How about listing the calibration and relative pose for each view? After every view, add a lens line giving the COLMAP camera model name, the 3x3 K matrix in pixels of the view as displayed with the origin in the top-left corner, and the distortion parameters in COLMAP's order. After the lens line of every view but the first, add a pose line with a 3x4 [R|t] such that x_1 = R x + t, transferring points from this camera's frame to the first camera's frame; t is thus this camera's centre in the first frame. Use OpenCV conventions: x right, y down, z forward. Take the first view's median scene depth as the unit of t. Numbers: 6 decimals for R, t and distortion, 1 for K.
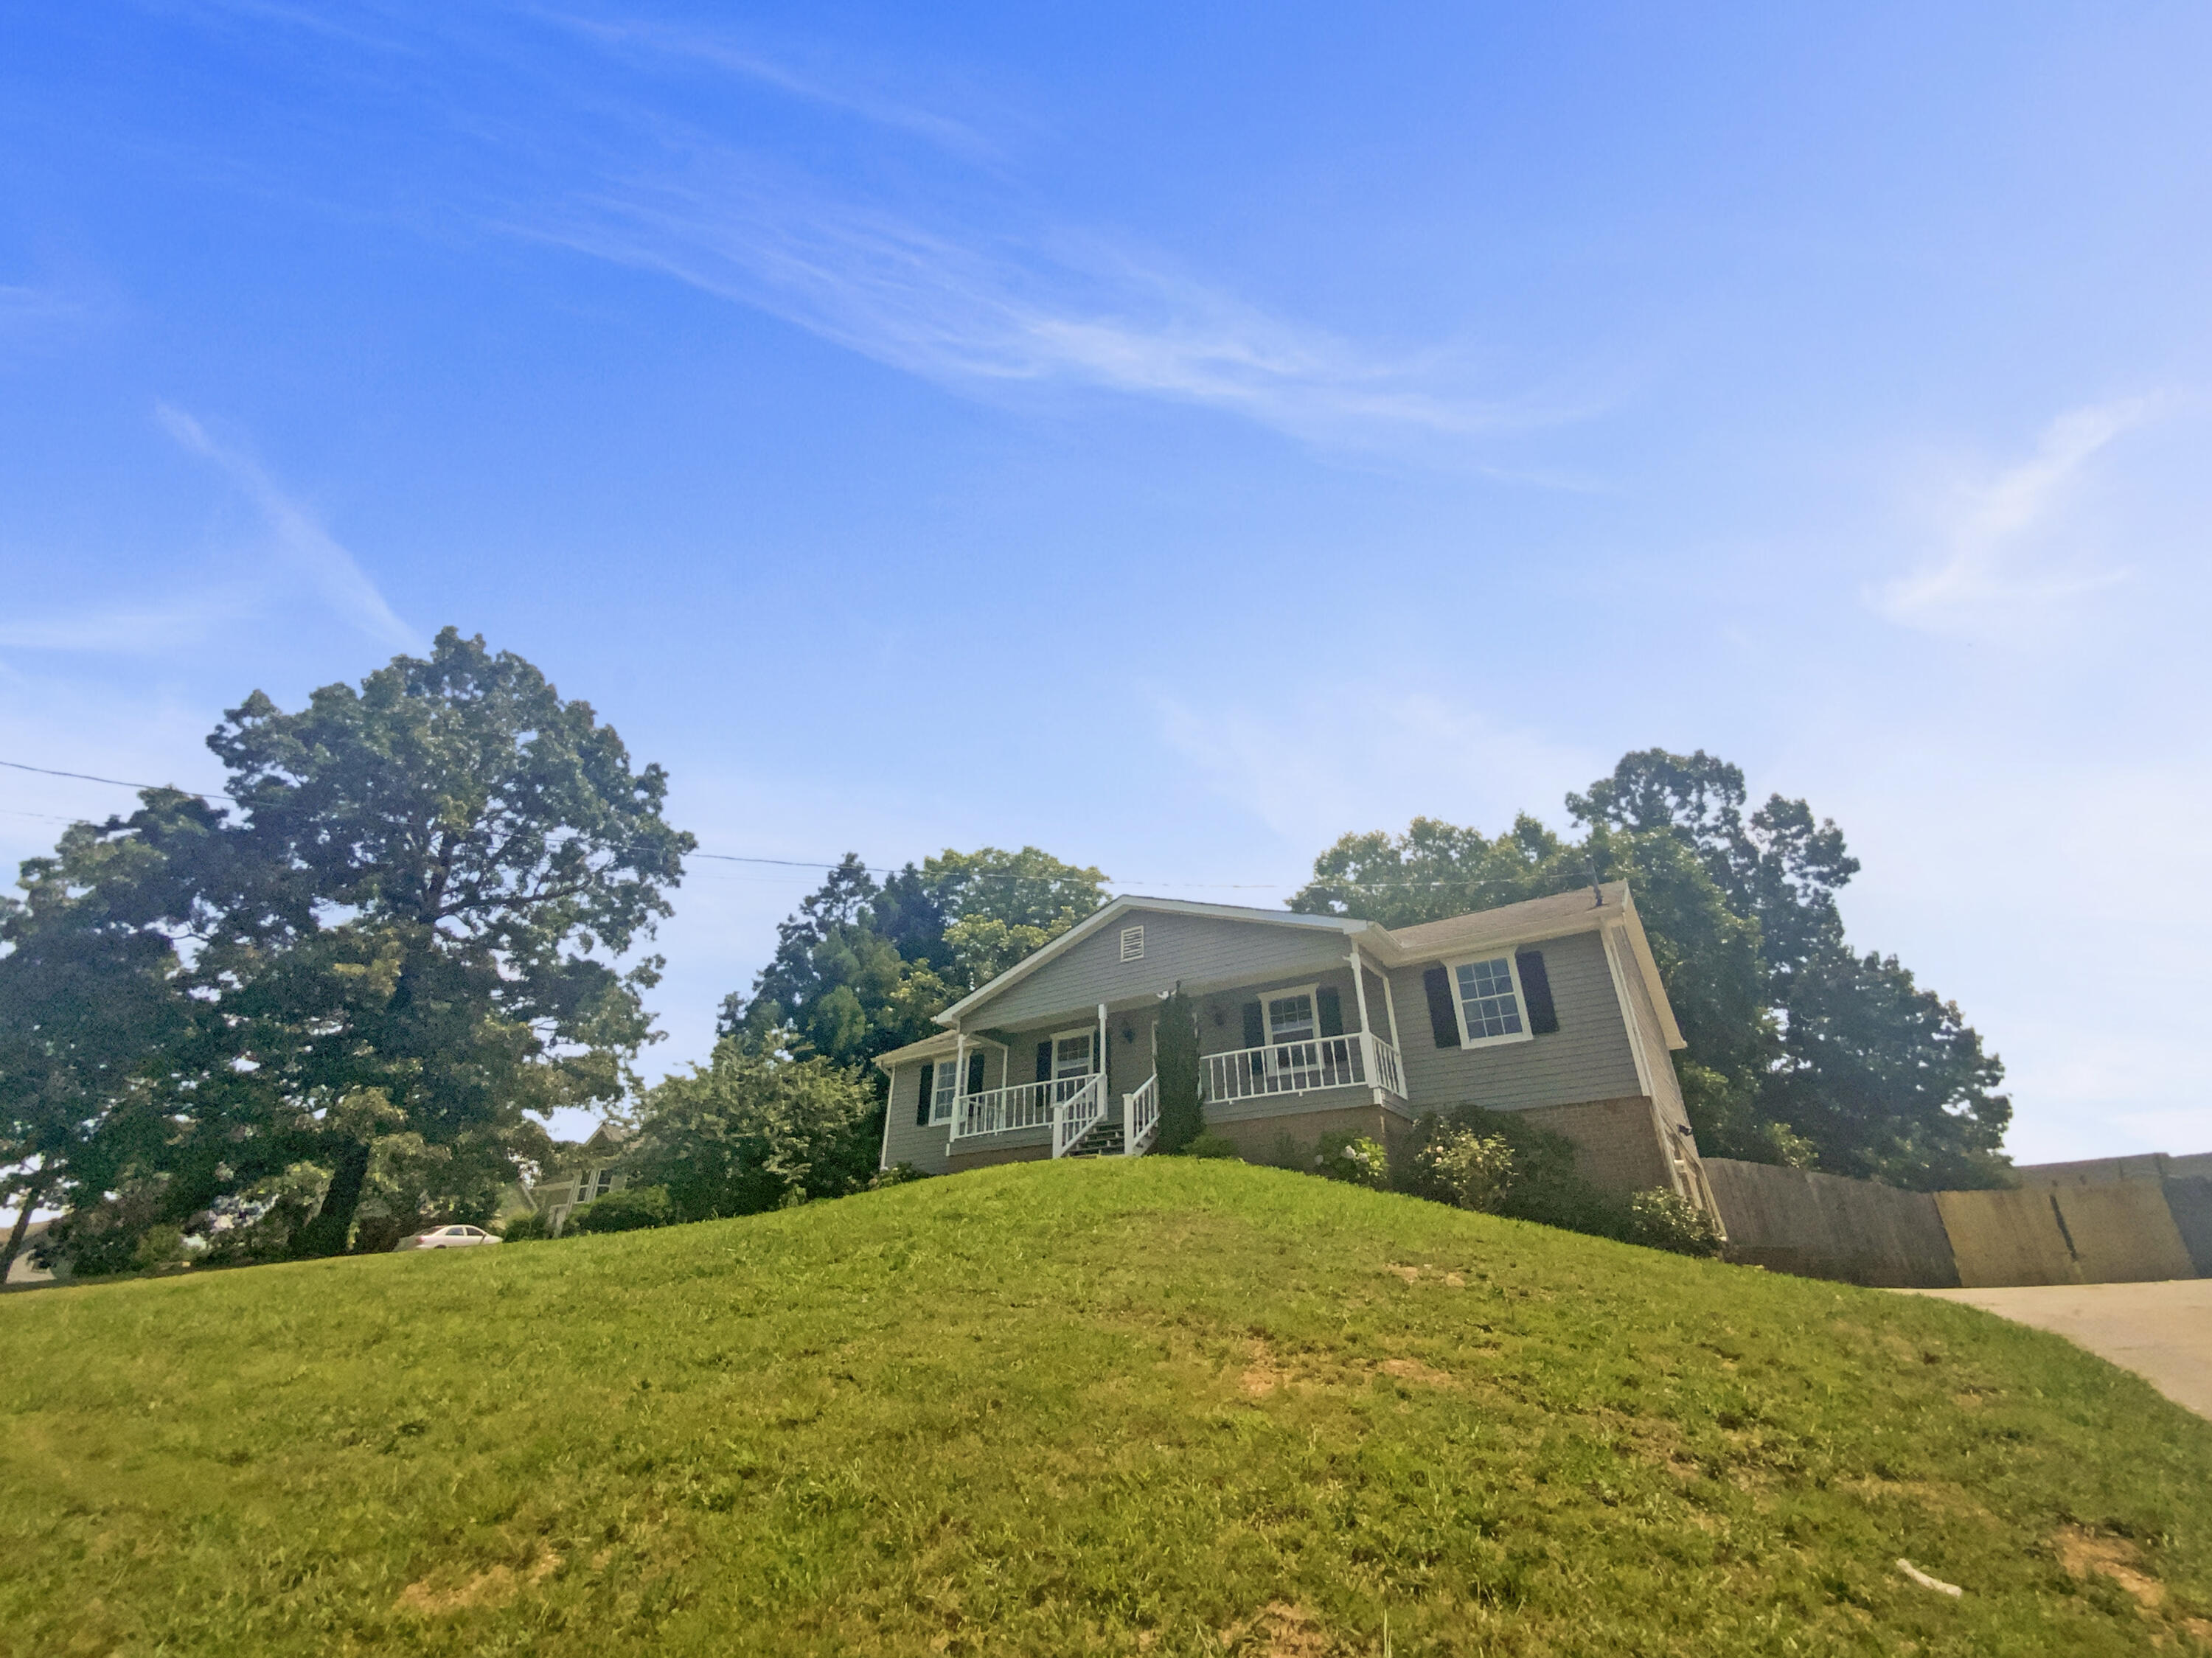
lens RADIAL K [[887.1, 0, 1108.4], [0, 887.1, 850.2], [0, 0, 1]] dist [0.029411, -0.017747]
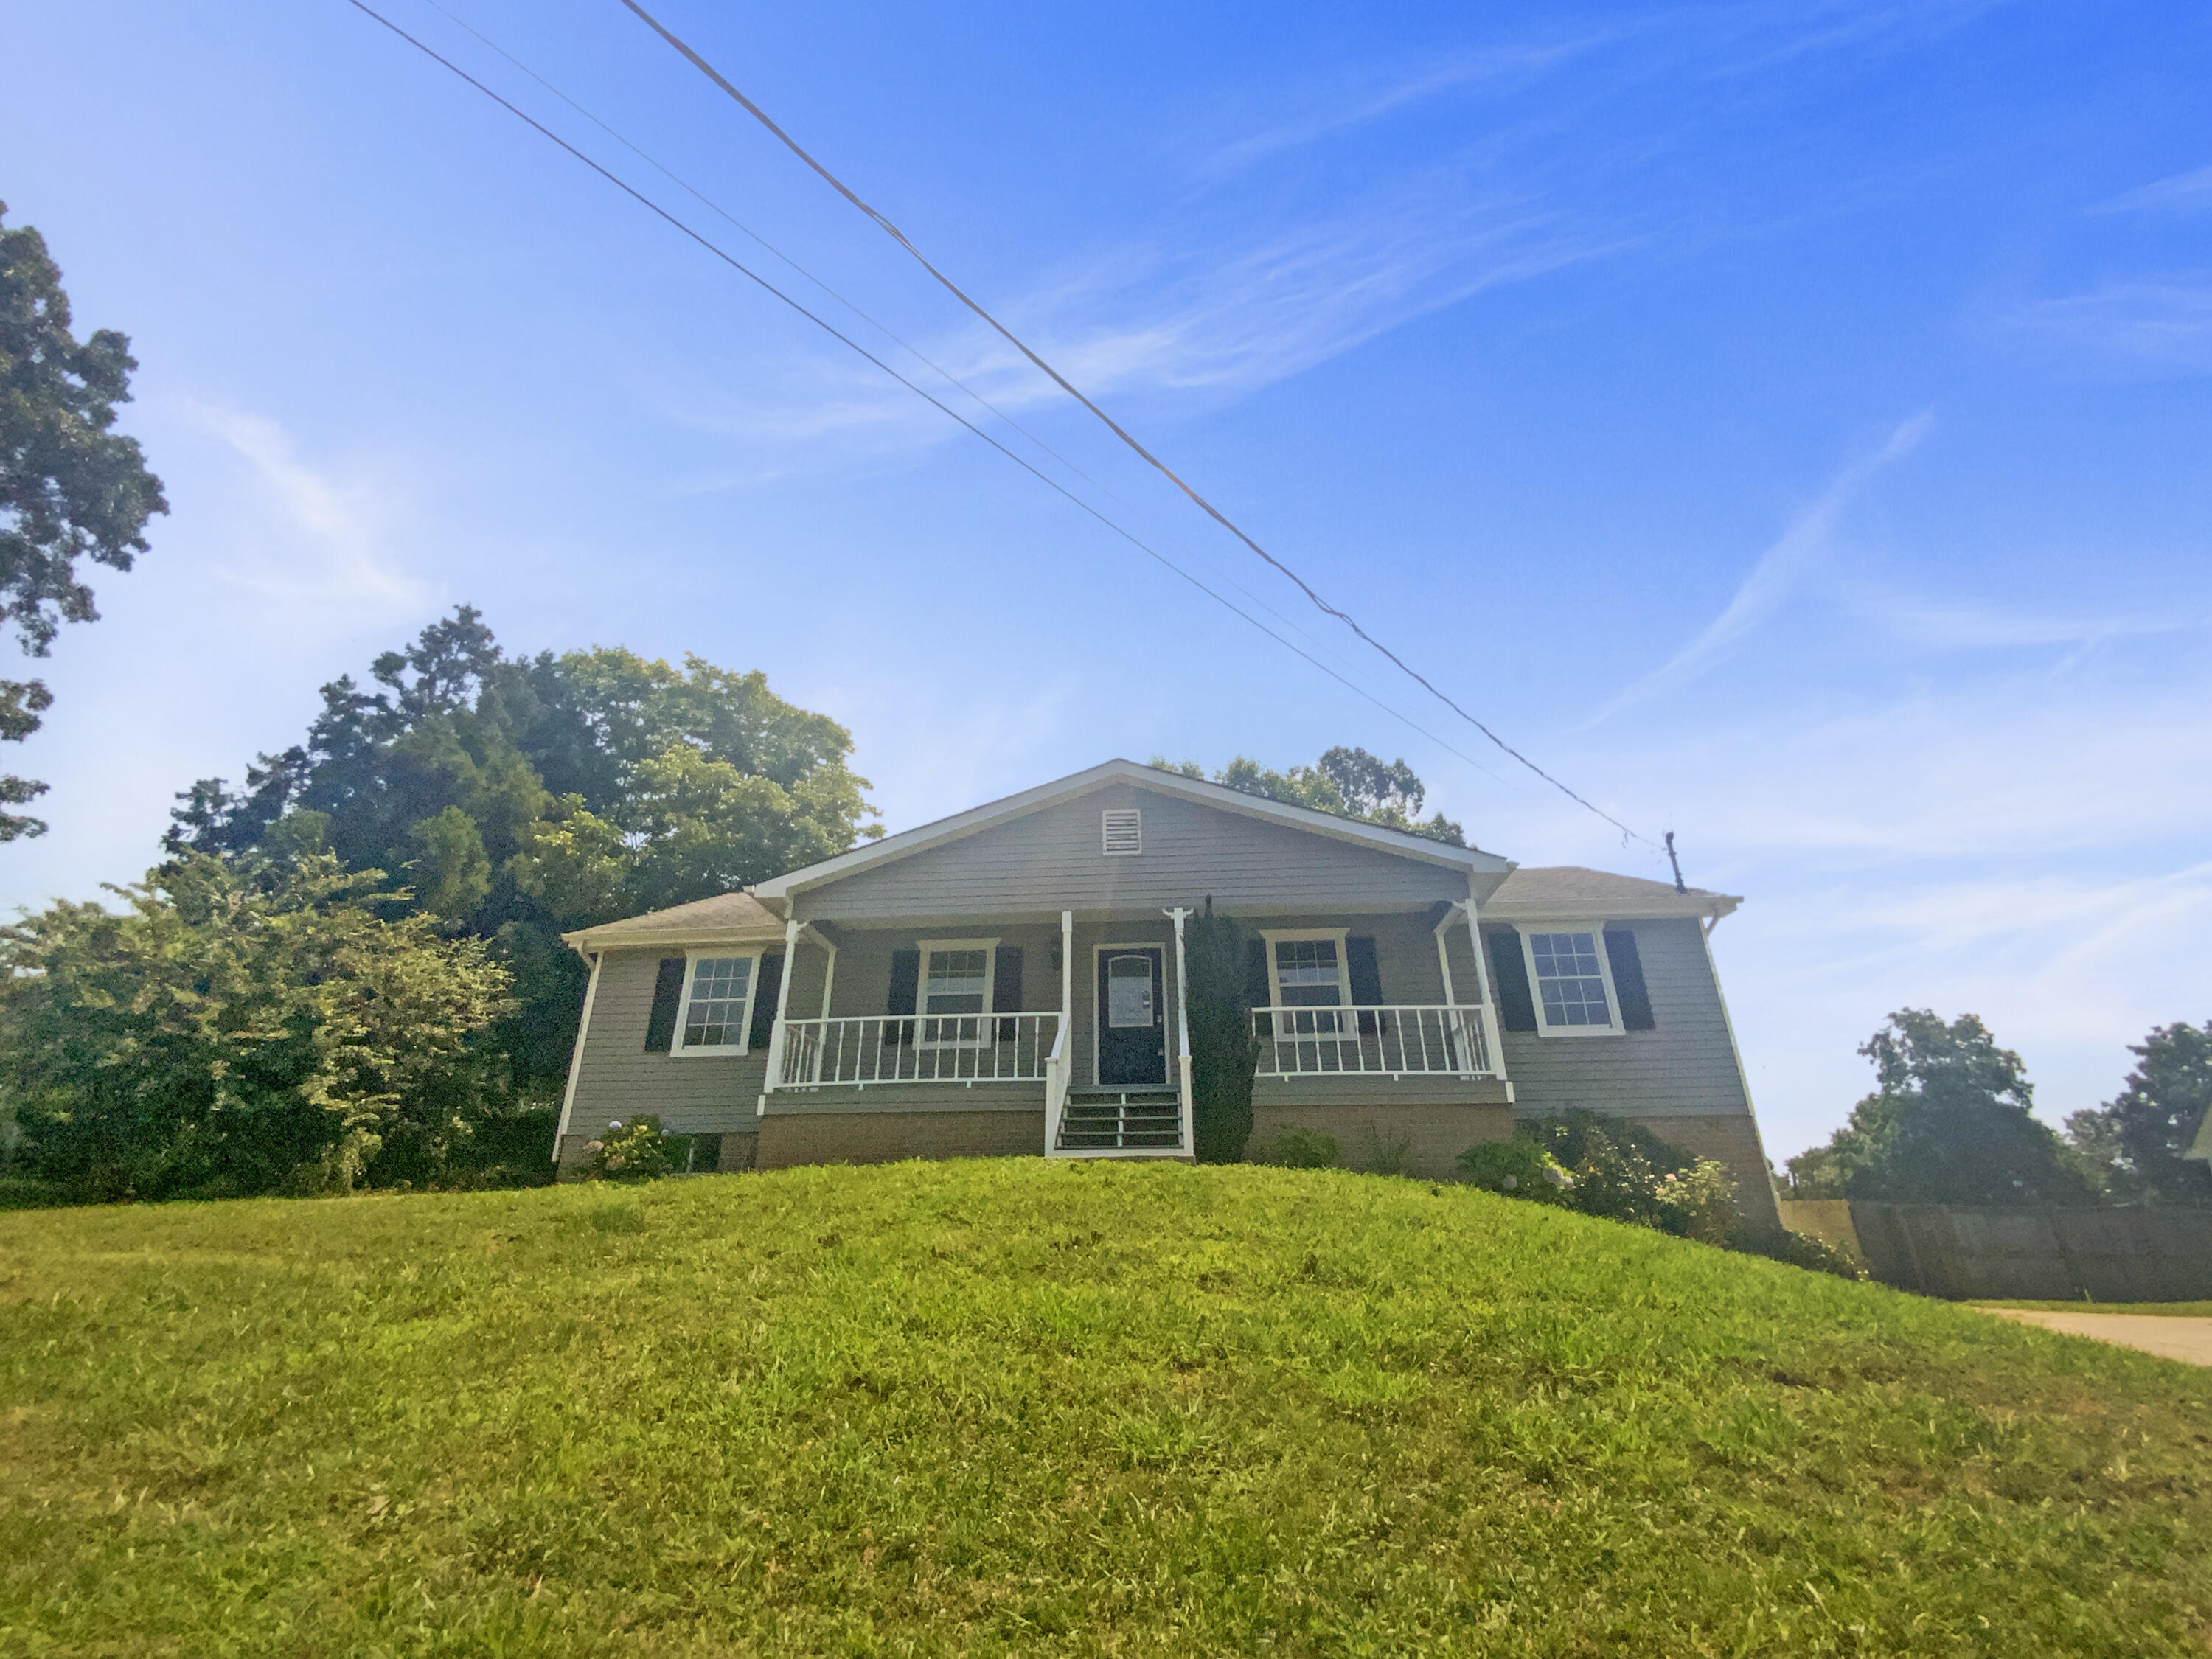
lens RADIAL K [[937.4, 0, 1106.0], [0, 937.4, 829.5], [0, 0, 1]] dist [0.001308, -0.004920]
pose [[0.876906, 0.193200, 0.440125, -0.186538], [-0.219827, 0.975490, 0.009776, 0.062477], [-0.427449, -0.105324, 0.897883, 0.224987]]
